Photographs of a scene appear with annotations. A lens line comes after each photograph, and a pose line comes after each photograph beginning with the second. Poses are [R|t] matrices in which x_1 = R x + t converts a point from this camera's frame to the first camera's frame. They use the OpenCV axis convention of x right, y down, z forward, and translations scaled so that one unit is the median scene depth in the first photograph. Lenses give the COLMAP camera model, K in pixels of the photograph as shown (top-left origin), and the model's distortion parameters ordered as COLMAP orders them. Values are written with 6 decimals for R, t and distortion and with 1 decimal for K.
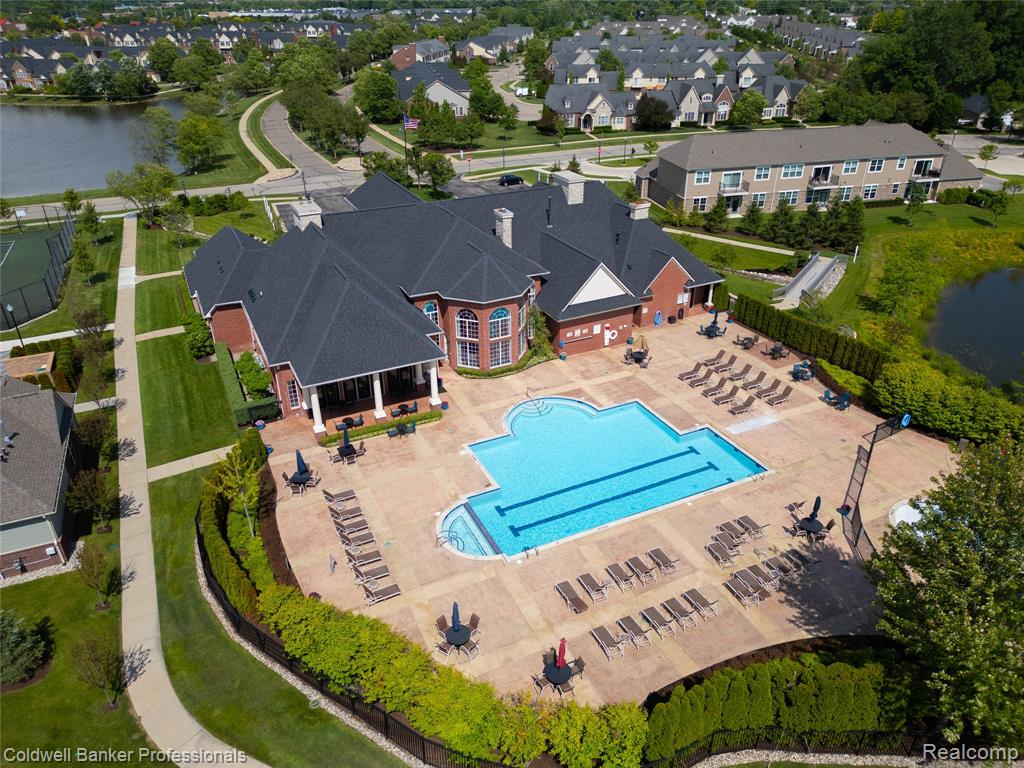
lens RADIAL K [[721.8, 0, 506.7], [0, 721.8, 379.4], [0, 0, 1]] dist [0.057939, -0.056378]
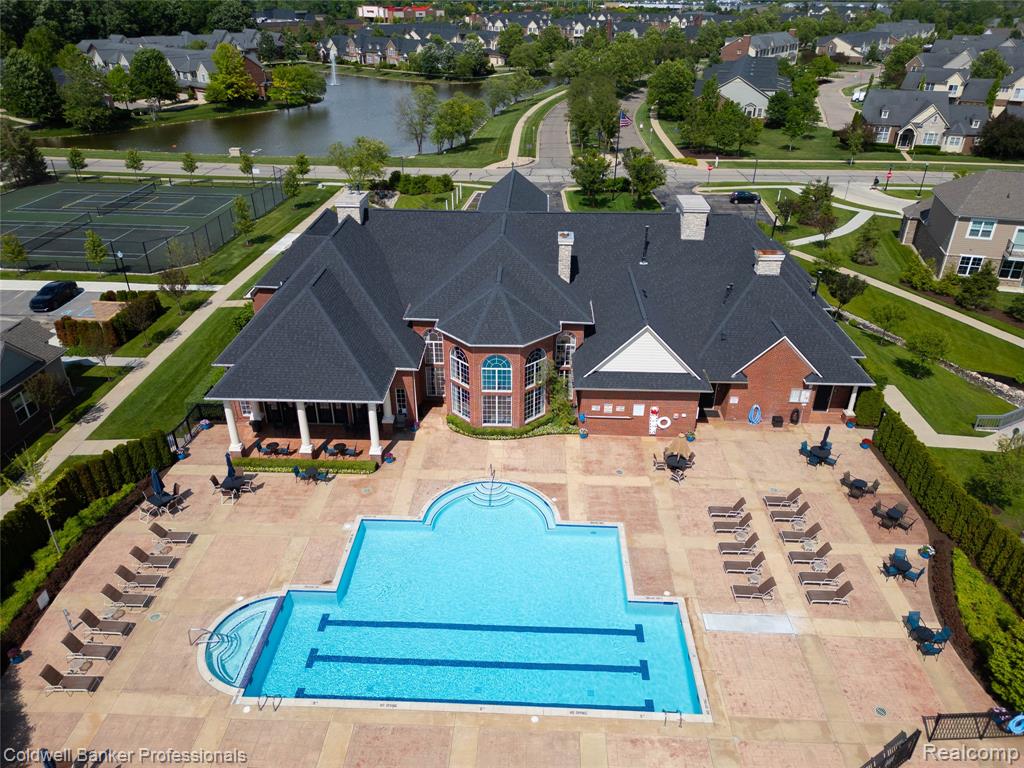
lens RADIAL K [[721.8, 0, 508.0], [0, 721.8, 377.5], [0, 0, 1]] dist [0.057939, -0.056378]
pose [[0.881578, 0.232406, -0.410863, 0.303846], [-0.230460, 0.971523, 0.055056, -0.112101], [0.411958, 0.046152, 0.910033, 0.266354]]
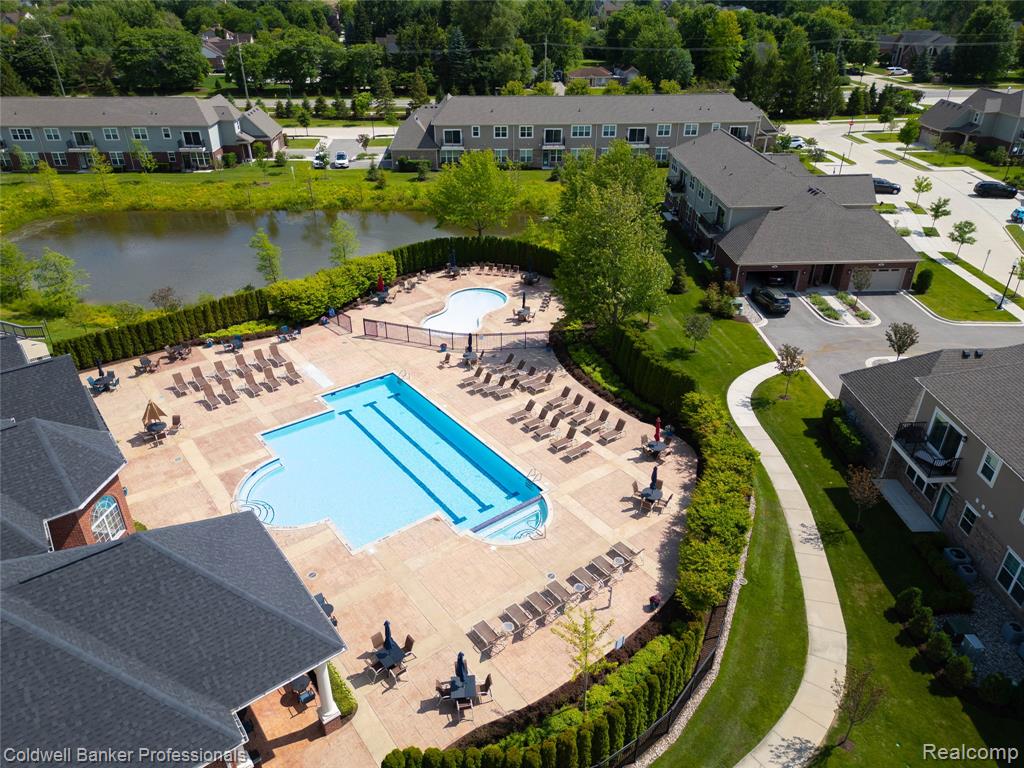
lens RADIAL K [[721.8, 0, 502.6], [0, 721.8, 382.3], [0, 0, 1]] dist [0.057939, -0.056378]
pose [[-0.193784, -0.478101, 0.856660, -0.543381], [0.461527, 0.726121, 0.509649, -0.297297], [-0.865703, 0.494133, 0.079946, 0.564941]]
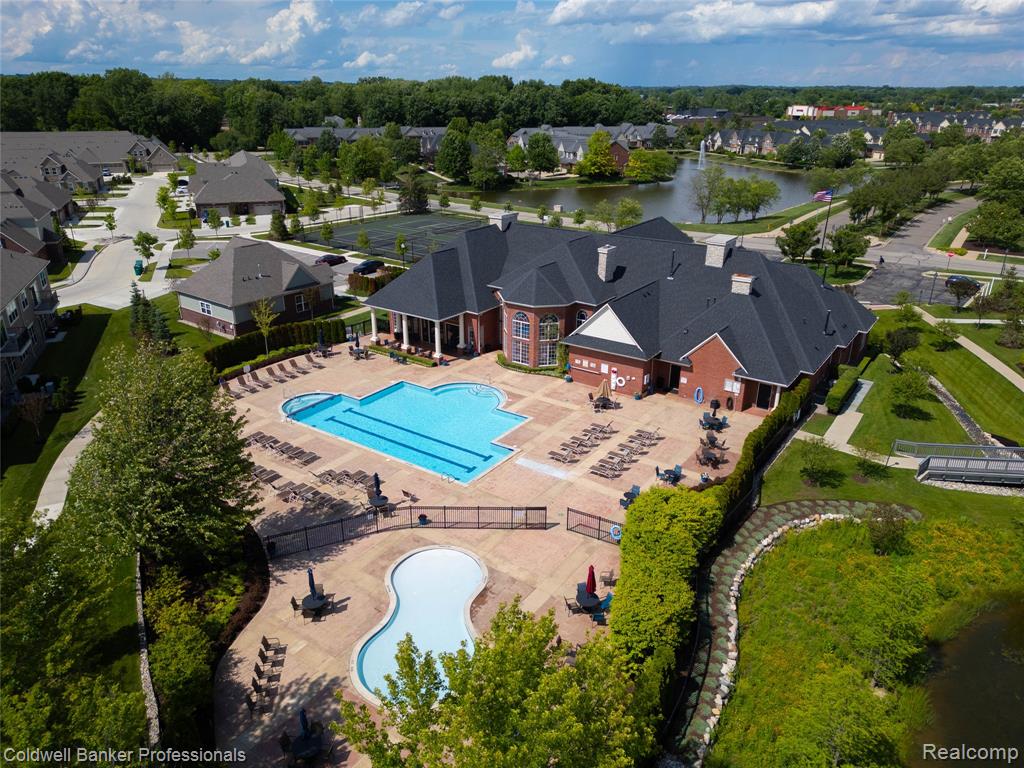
lens RADIAL K [[721.8, 0, 503.1], [0, 721.8, 373.7], [0, 0, 1]] dist [0.057939, -0.056378]
pose [[0.482441, 0.328120, -0.812150, 0.891915], [-0.415850, 0.901833, 0.117326, -0.123538], [0.770921, 0.281130, 0.571530, 0.302300]]
